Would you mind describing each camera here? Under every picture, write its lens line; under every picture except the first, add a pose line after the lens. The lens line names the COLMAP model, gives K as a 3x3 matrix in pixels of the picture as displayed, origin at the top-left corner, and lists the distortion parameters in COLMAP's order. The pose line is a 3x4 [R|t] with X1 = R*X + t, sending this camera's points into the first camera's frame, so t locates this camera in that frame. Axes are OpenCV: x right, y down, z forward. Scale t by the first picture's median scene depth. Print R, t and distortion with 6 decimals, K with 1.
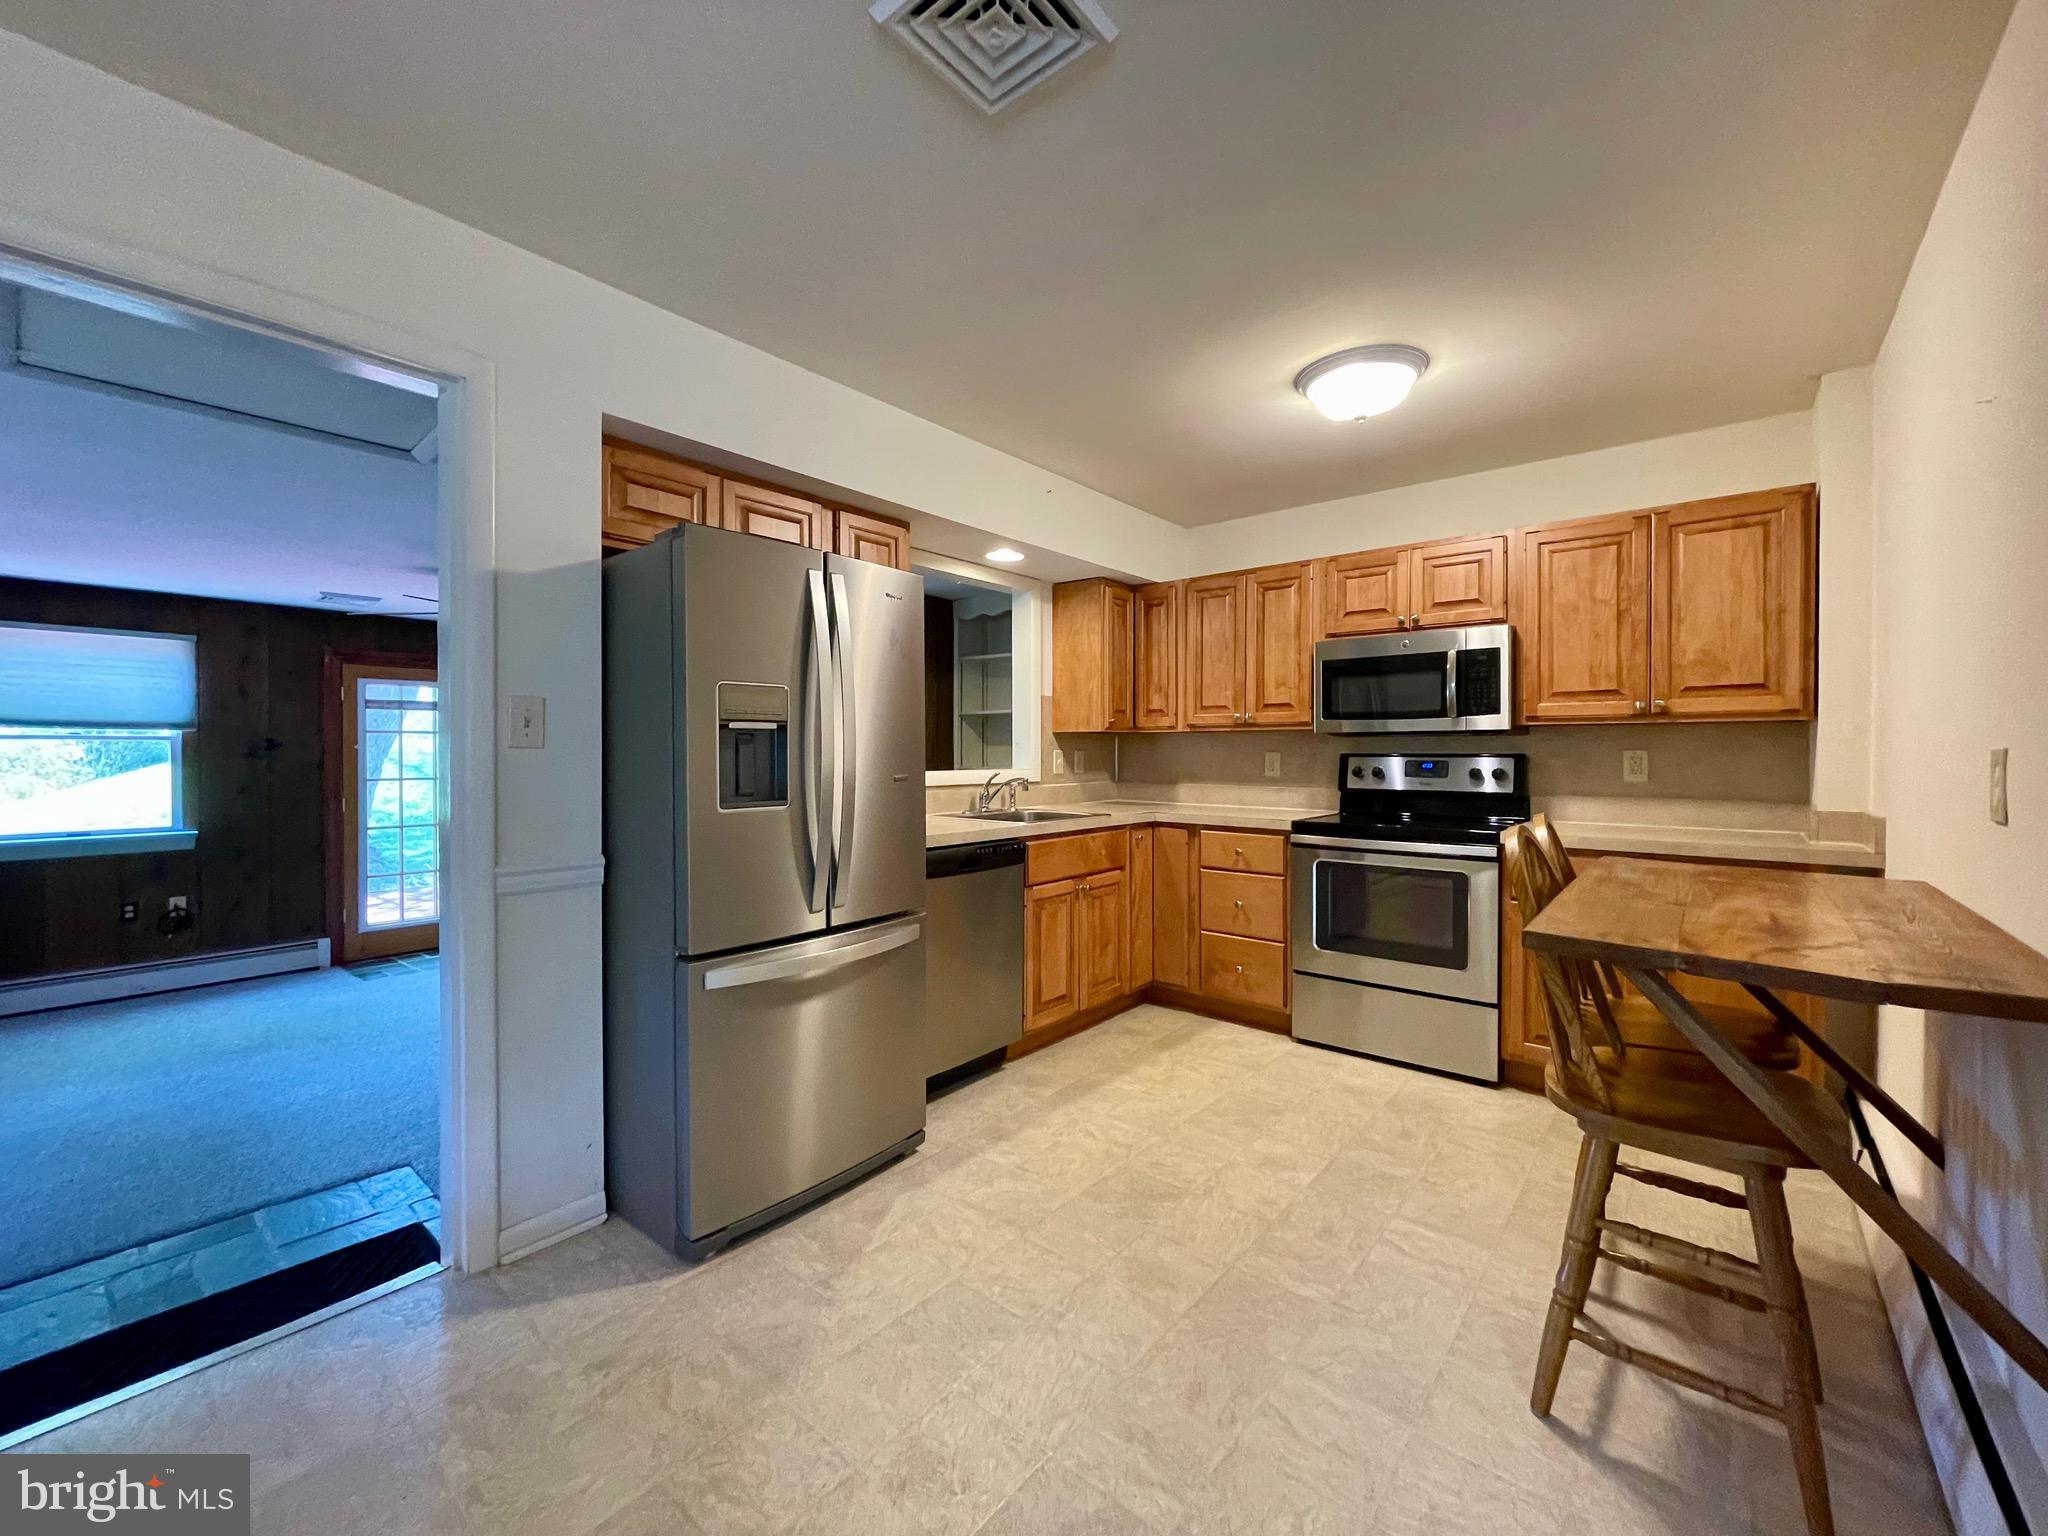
lens RADIAL K [[829.1, 0, 1020.8], [0, 829.1, 760.9], [0, 0, 1]] dist [0.001616, 0.001852]
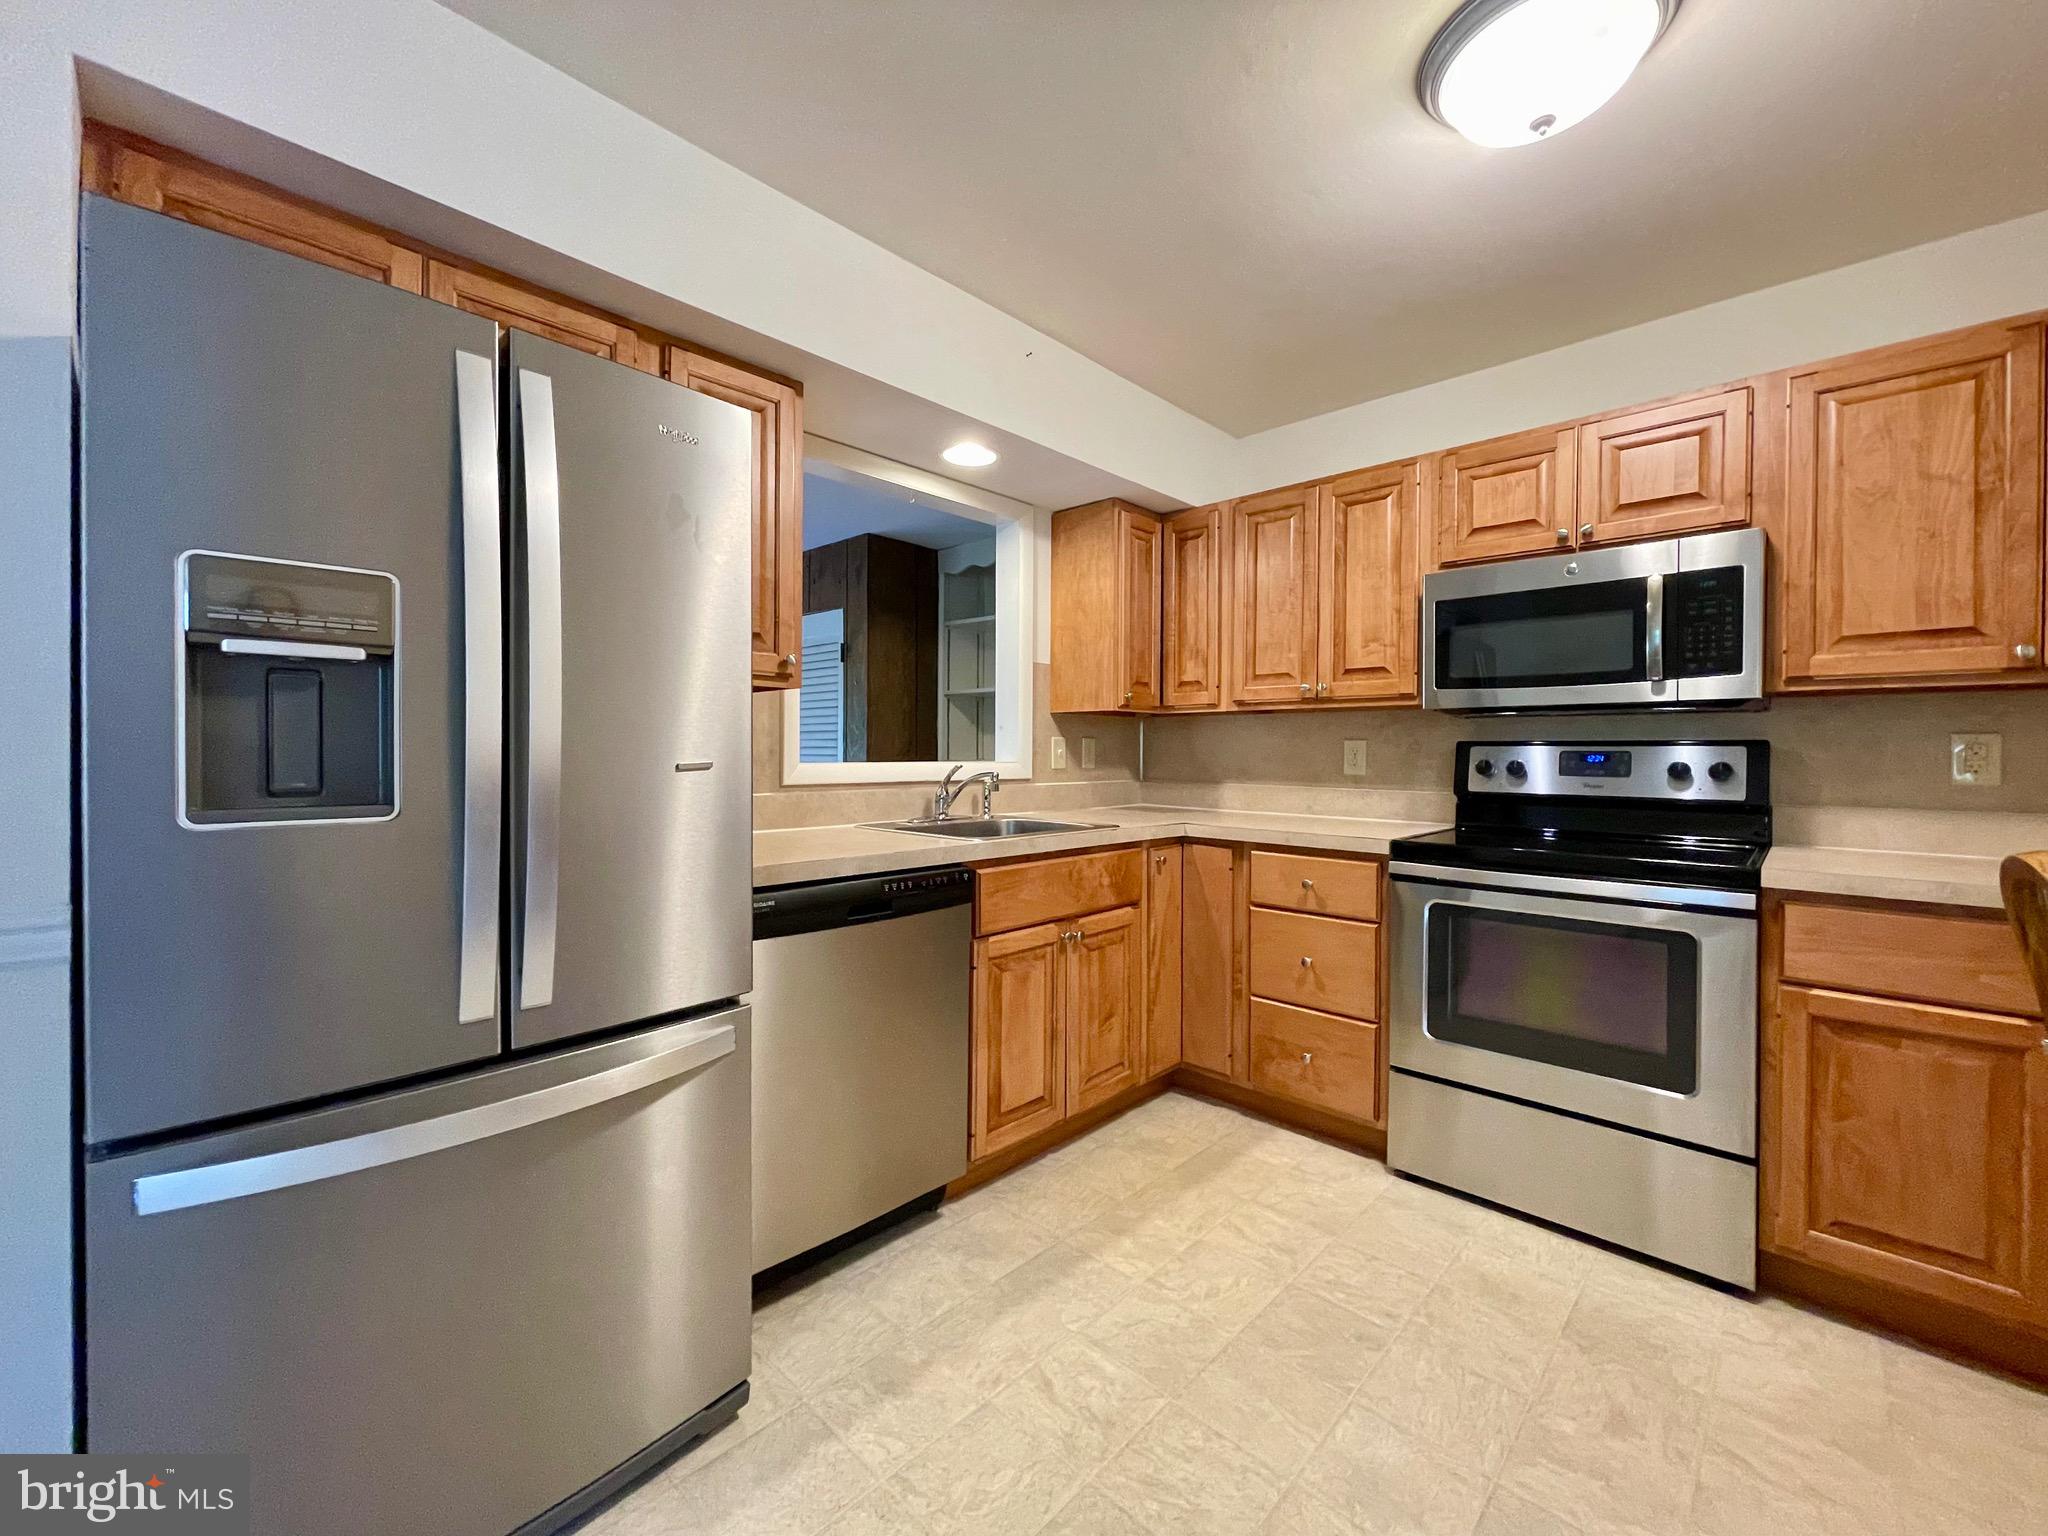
lens RADIAL K [[829.1, 0, 1023.2], [0, 829.1, 760.2], [0, 0, 1]] dist [0.001616, 0.001852]
pose [[0.997750, 0.006430, -0.066734, 0.084168], [-0.006514, 0.999978, -0.001041, 0.012137], [0.066725, 0.001473, 0.997770, 0.342015]]
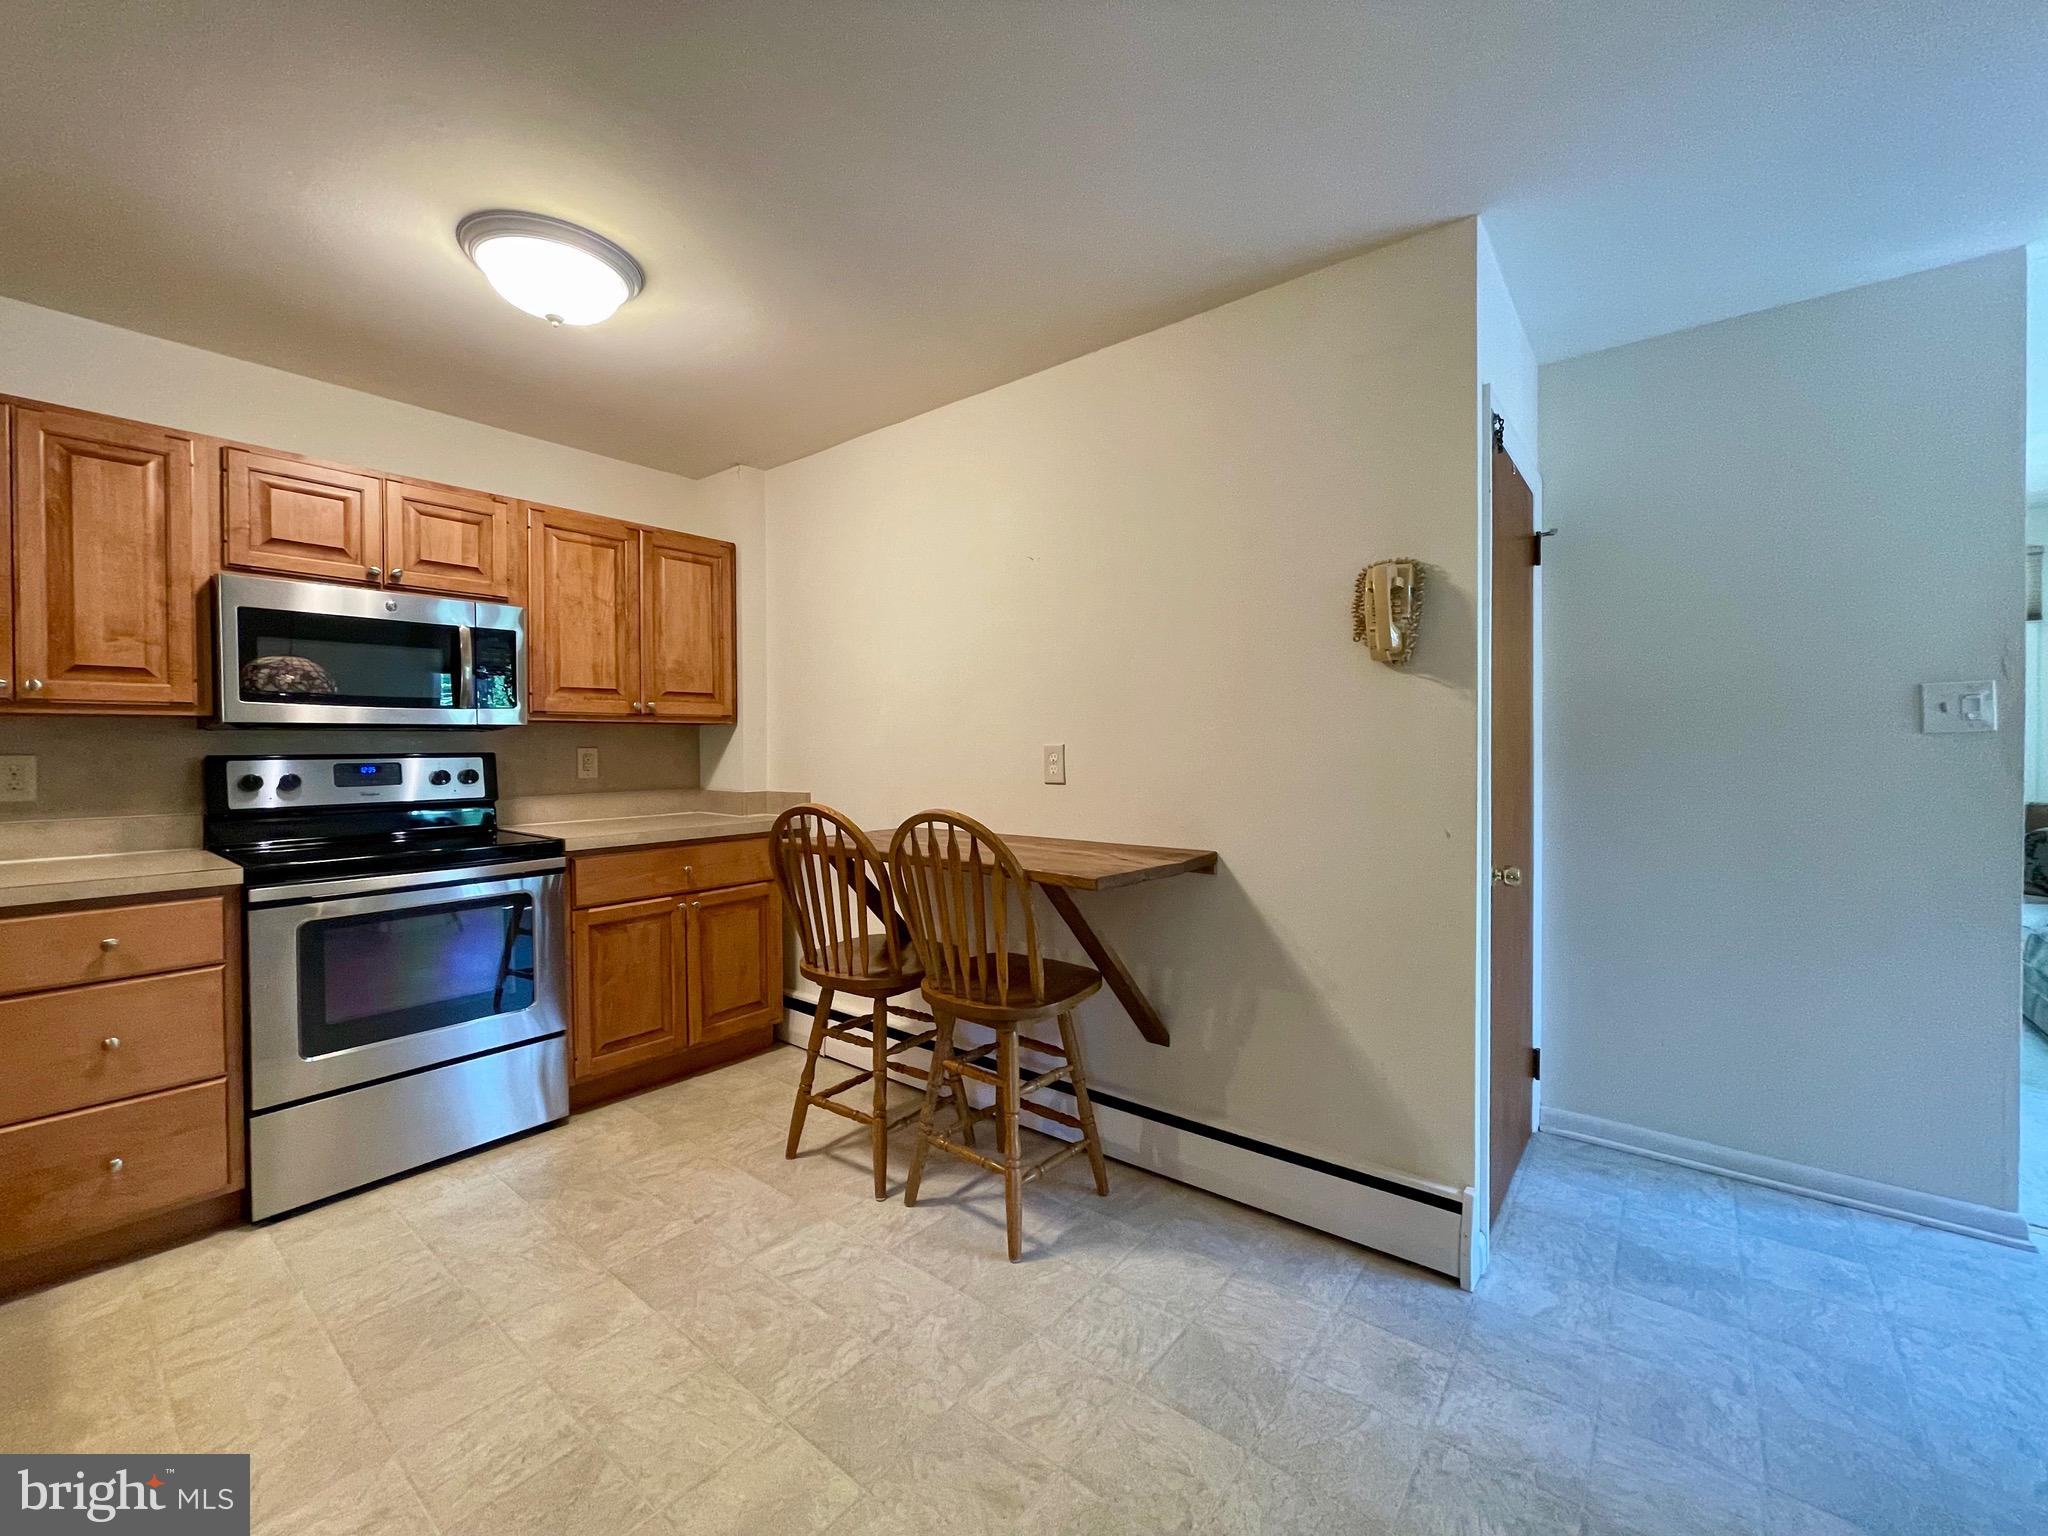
lens RADIAL K [[829.1, 0, 1022.3], [0, 829.1, 760.6], [0, 0, 1]] dist [0.001616, 0.001852]
pose [[-0.013297, -0.018868, 0.999734, -0.303966], [0.019429, 0.999628, 0.019125, -0.006102], [-0.999723, 0.019678, -0.012926, 0.470622]]
